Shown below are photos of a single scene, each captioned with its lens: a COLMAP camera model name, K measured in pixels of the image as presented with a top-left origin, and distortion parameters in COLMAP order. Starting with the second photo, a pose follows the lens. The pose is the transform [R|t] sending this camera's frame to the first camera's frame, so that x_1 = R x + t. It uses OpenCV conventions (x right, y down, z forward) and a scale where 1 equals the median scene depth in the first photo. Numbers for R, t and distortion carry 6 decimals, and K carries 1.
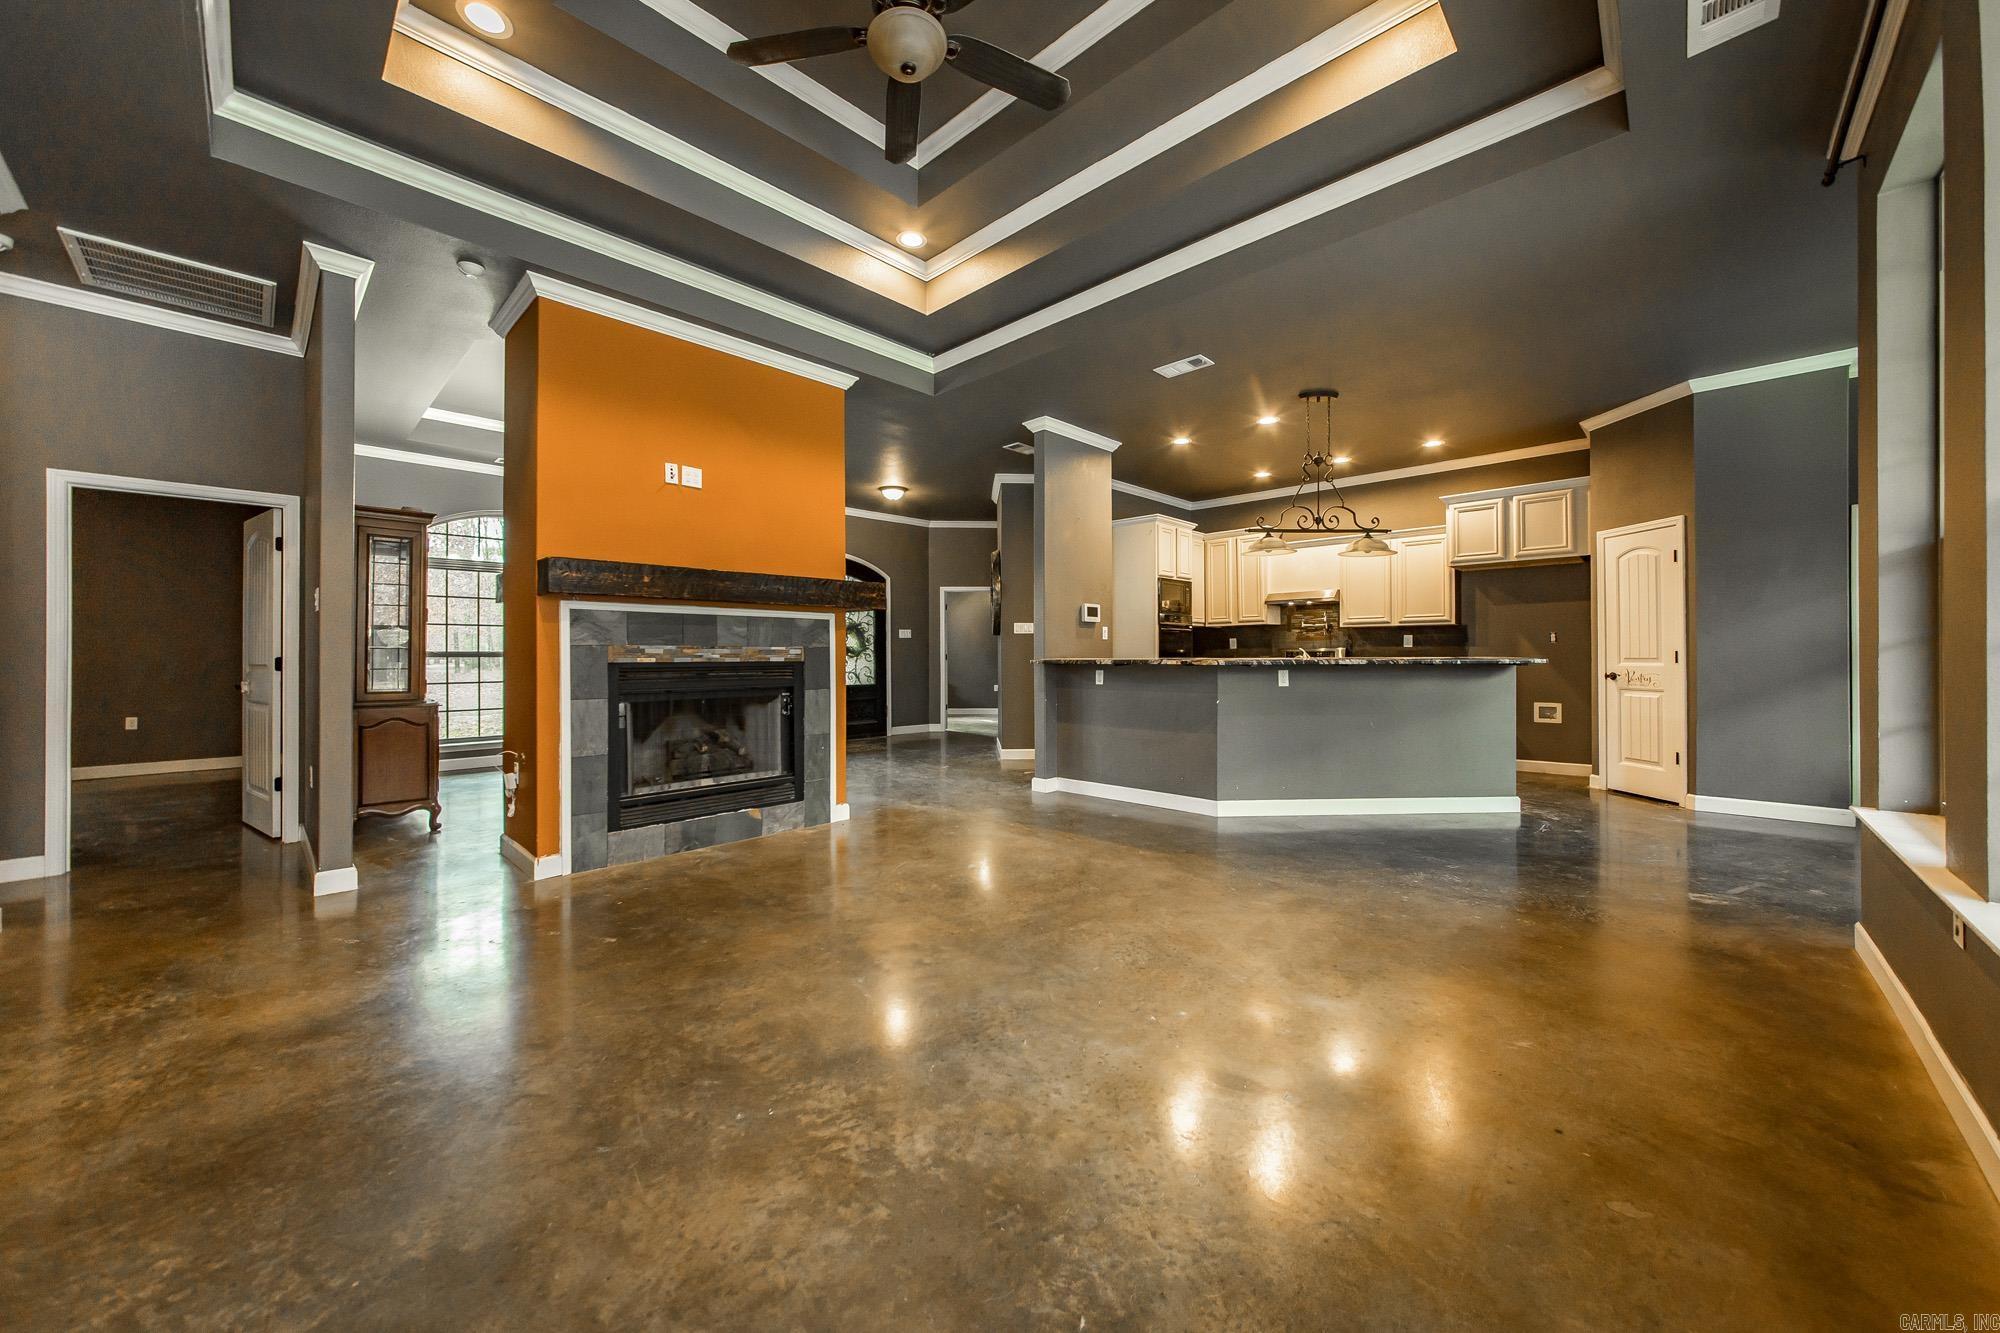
lens RADIAL K [[724.1, 0, 1007.2], [0, 724.1, 651.1], [0, 0, 1]] dist [-0.002117, -0.000041]
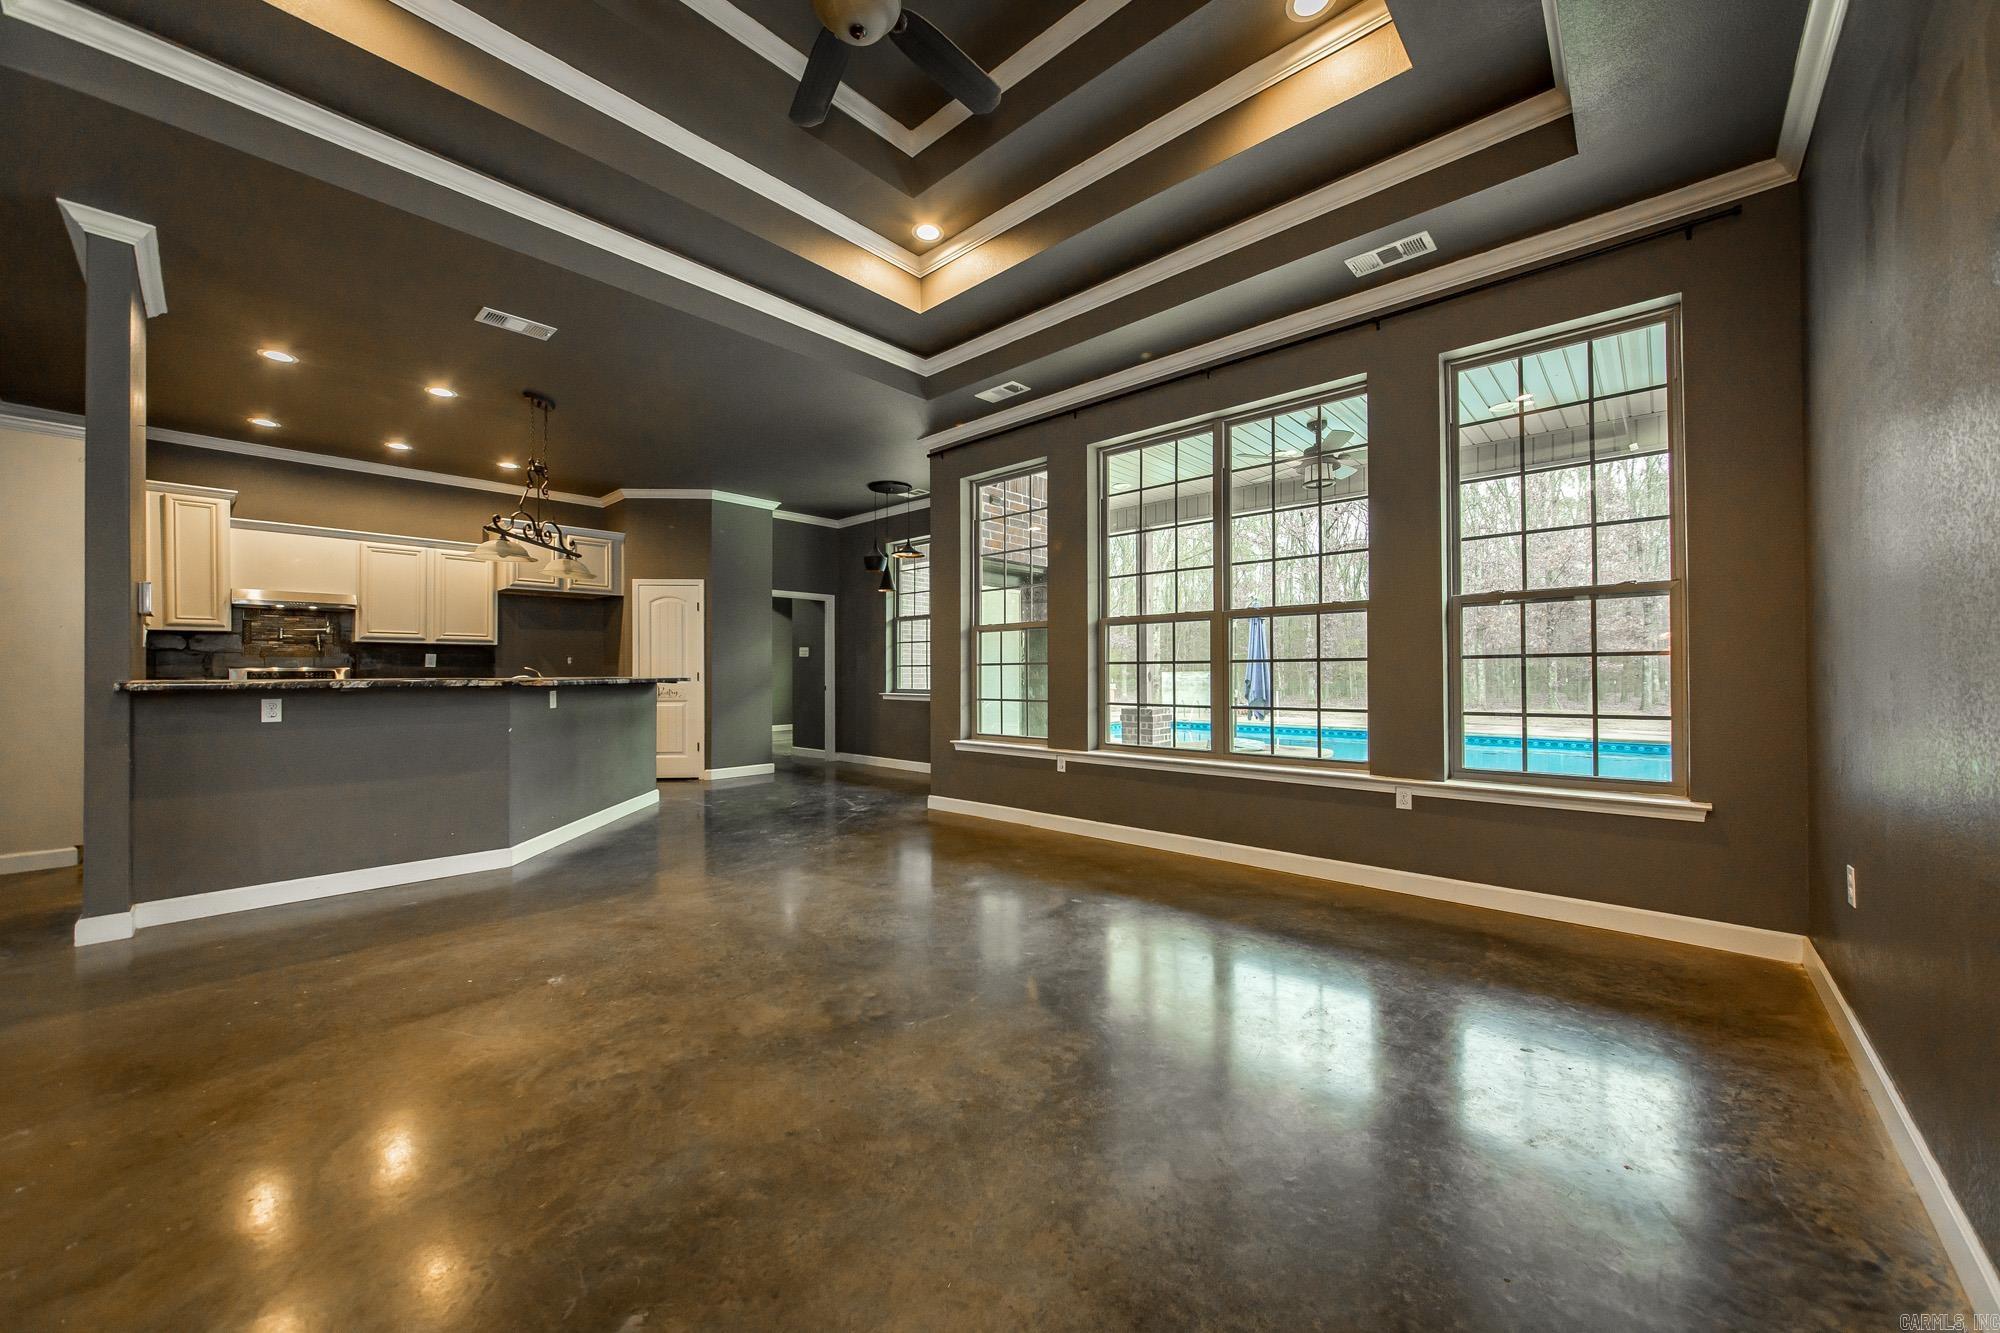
lens RADIAL K [[732.7, 0, 993.1], [0, 732.7, 661.7], [0, 0, 1]] dist [-0.022498, 0.008173]
pose [[-0.015735, 0.020007, 0.999676, -0.616712], [-0.002344, 0.999796, -0.020047, 0.007074], [-0.999873, -0.002659, -0.015685, 0.492773]]
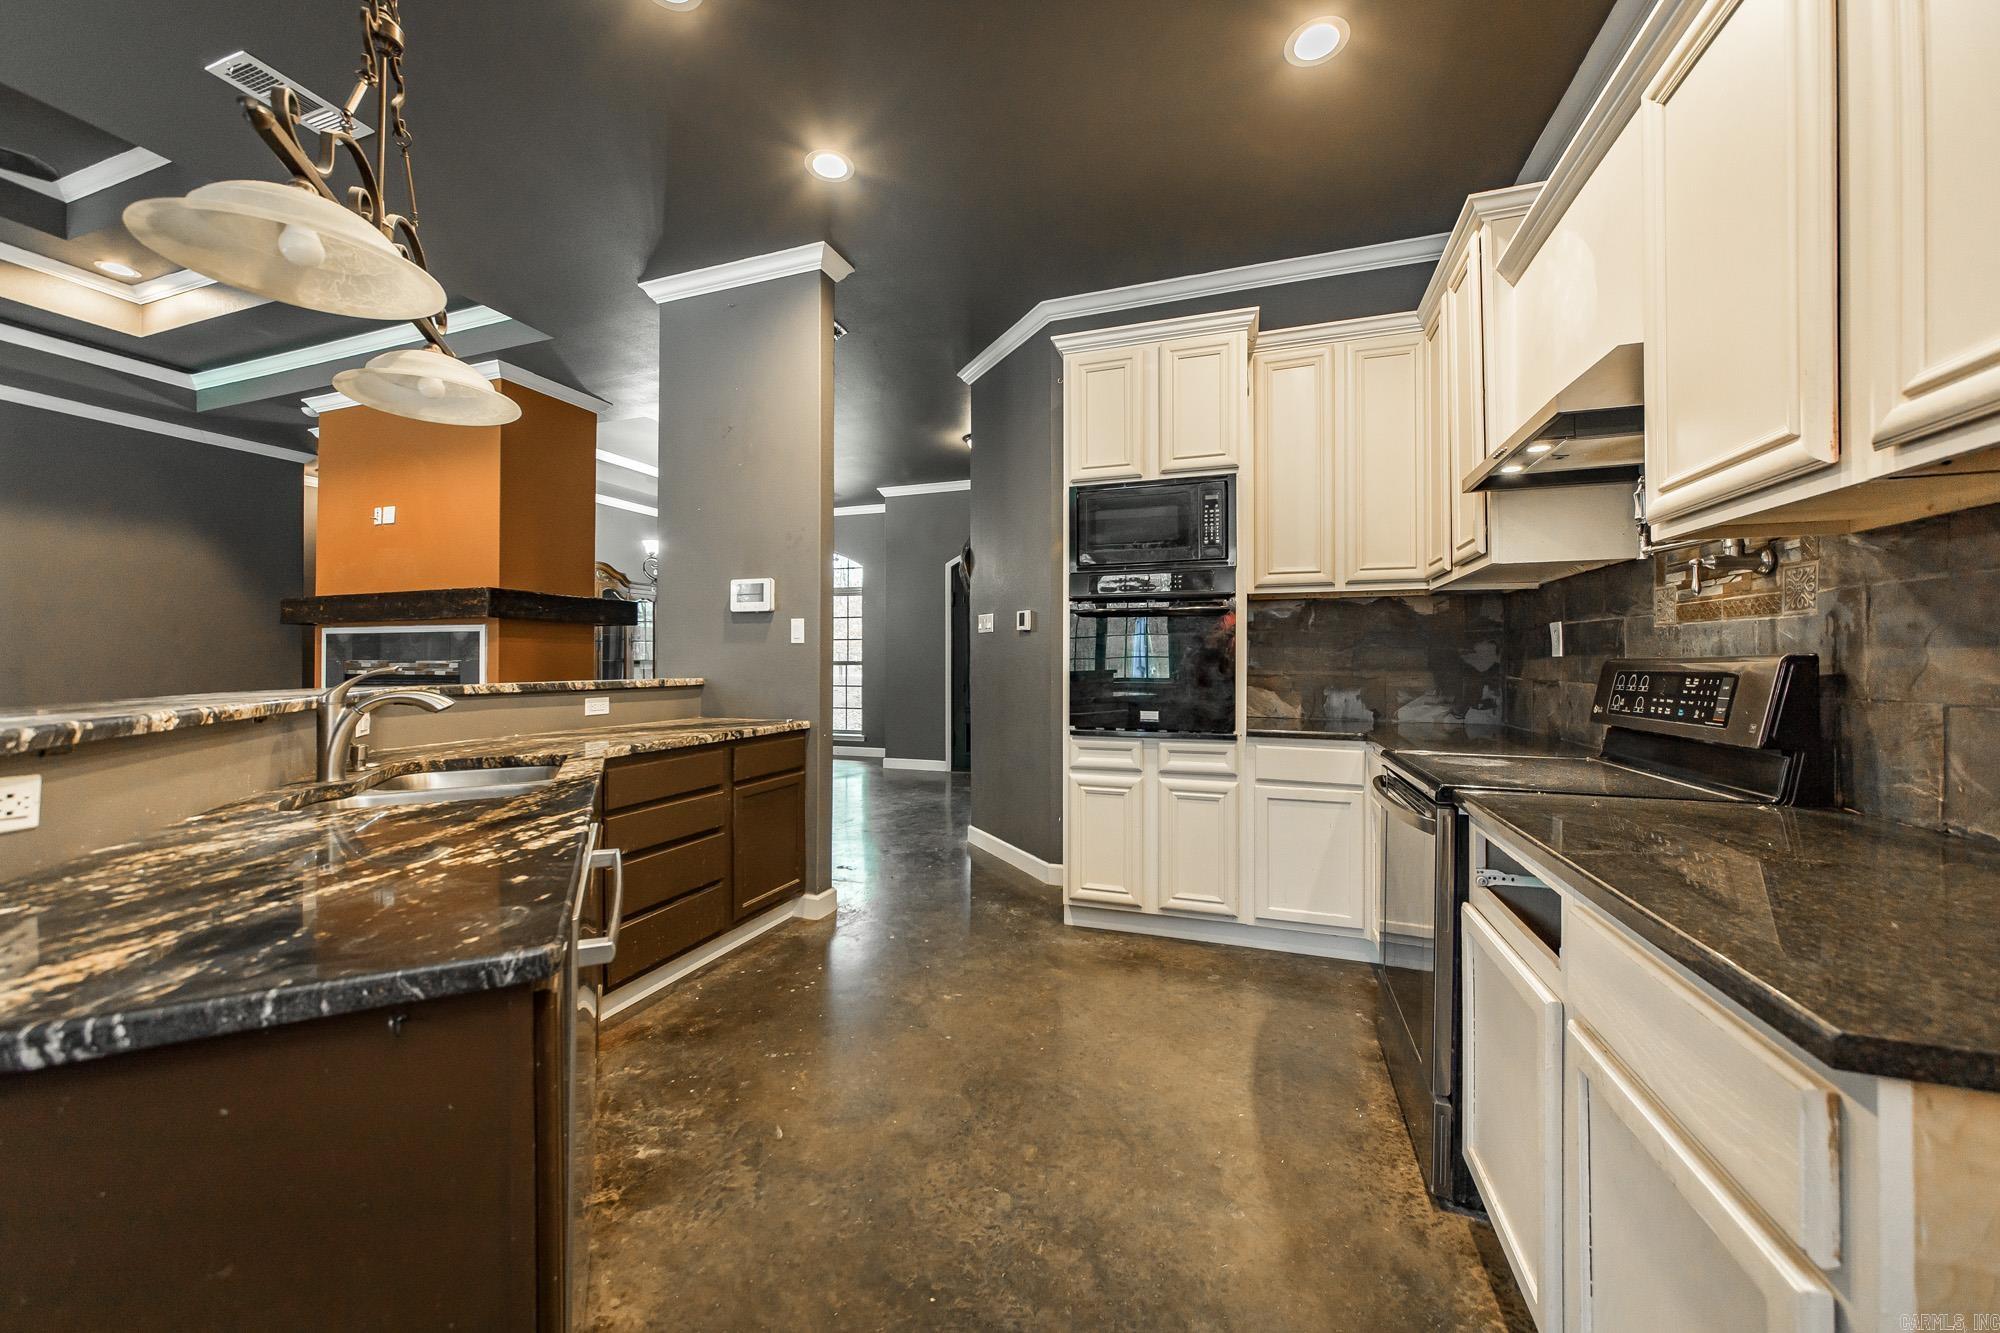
lens RADIAL K [[732.7, 0, 993.1], [0, 732.7, 661.7], [0, 0, 1]] dist [-0.022498, 0.008173]
pose [[0.409470, 0.004121, -0.912314, 0.941183], [0.003995, 0.999972, 0.006310, -0.008021], [0.912315, -0.006228, 0.409442, 1.296059]]
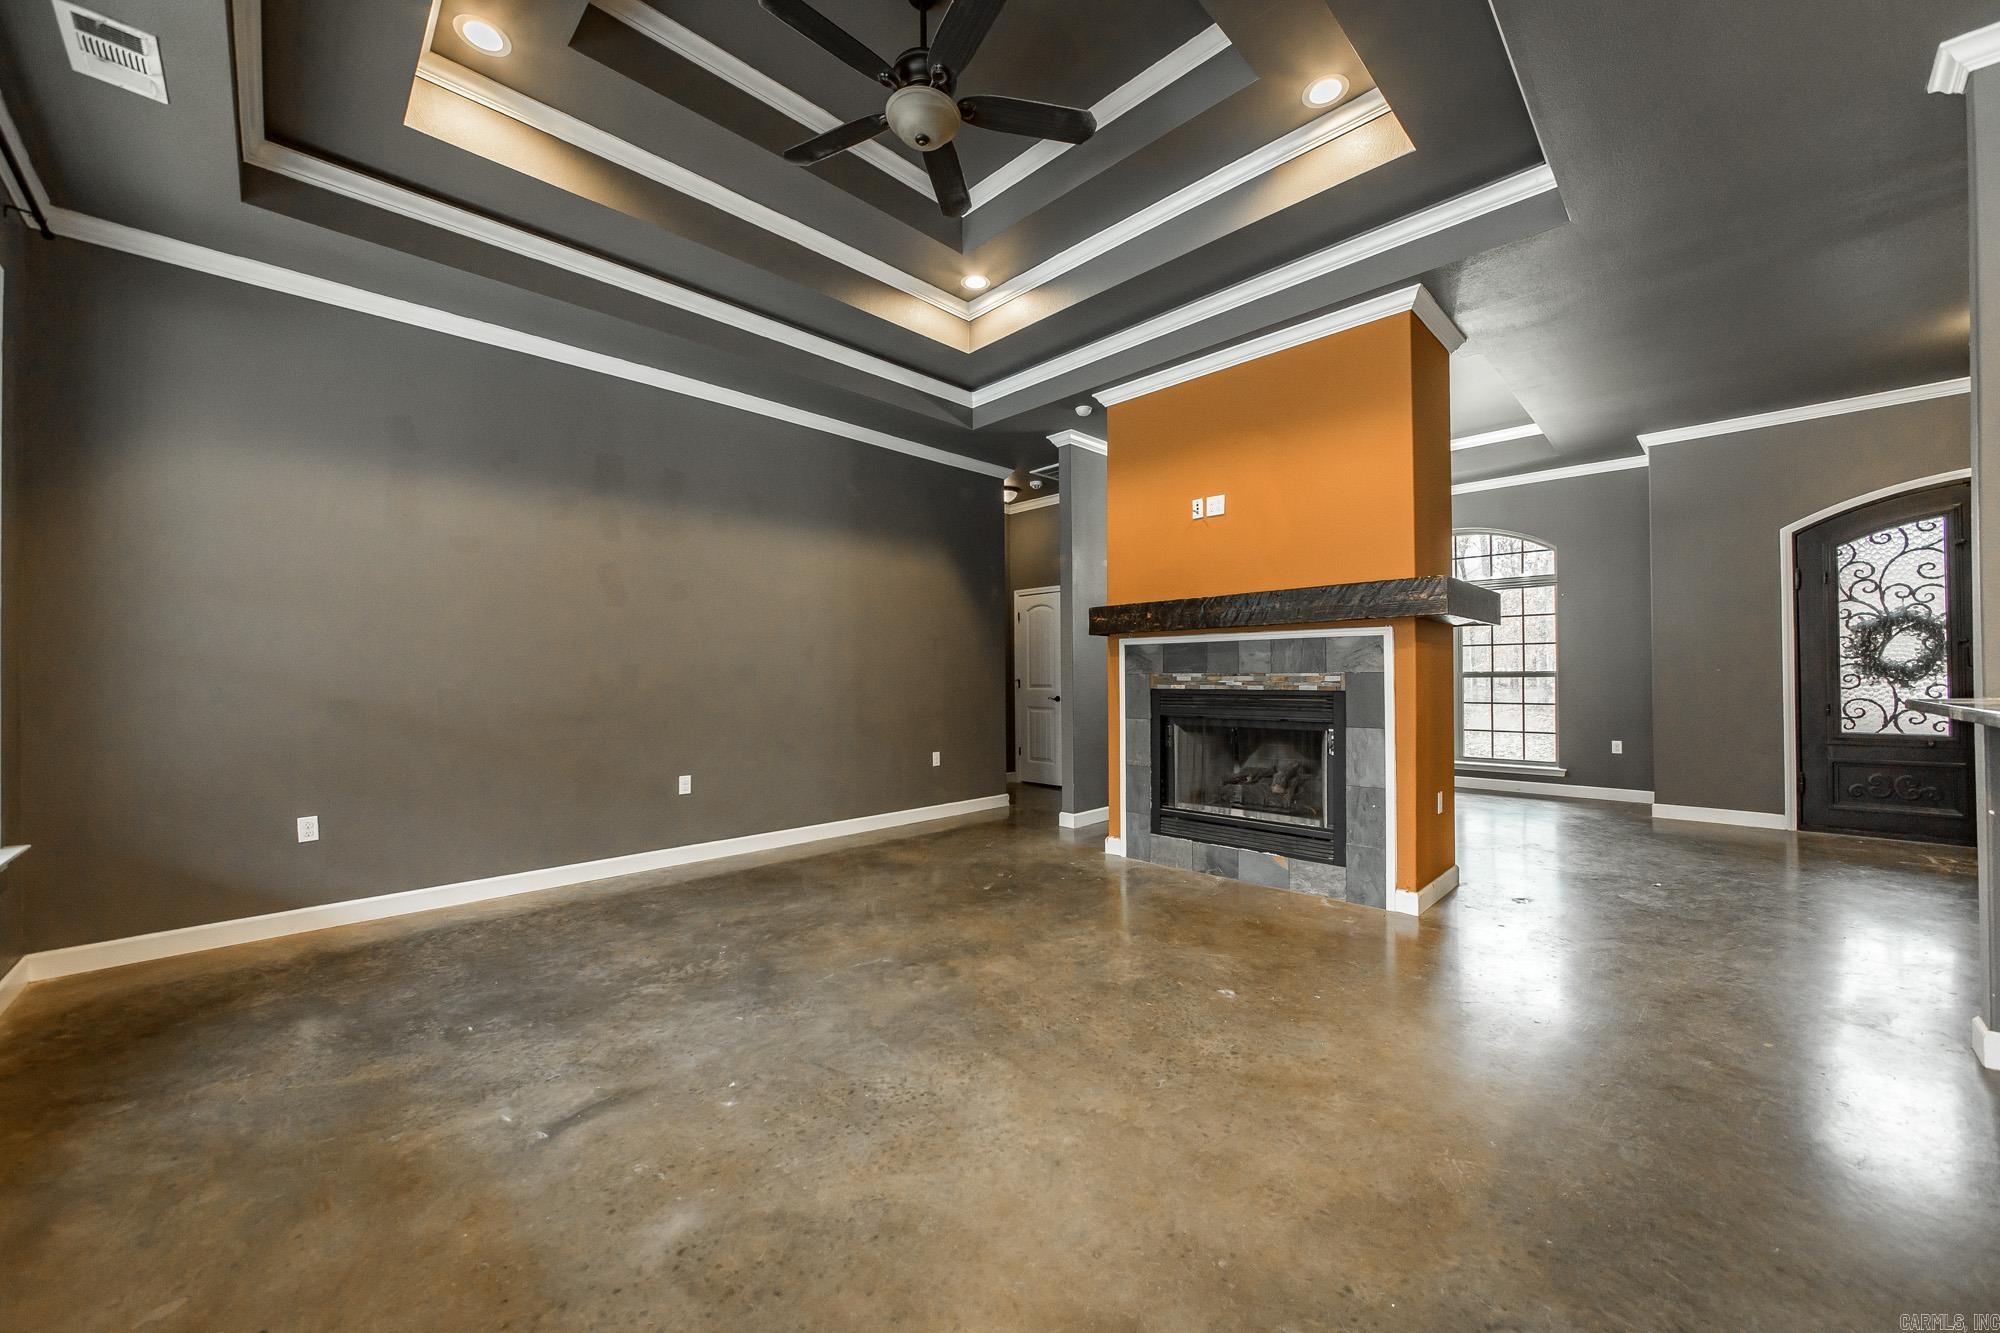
lens RADIAL K [[739.5, 0, 990.6], [0, 739.5, 669.4], [0, 0, 1]] dist [-0.011226, -0.000056]
pose [[-0.028820, -0.004050, -0.999576, 0.551570], [0.013313, 0.999902, -0.004435, -0.011212], [0.999496, -0.013436, -0.028764, 0.657089]]
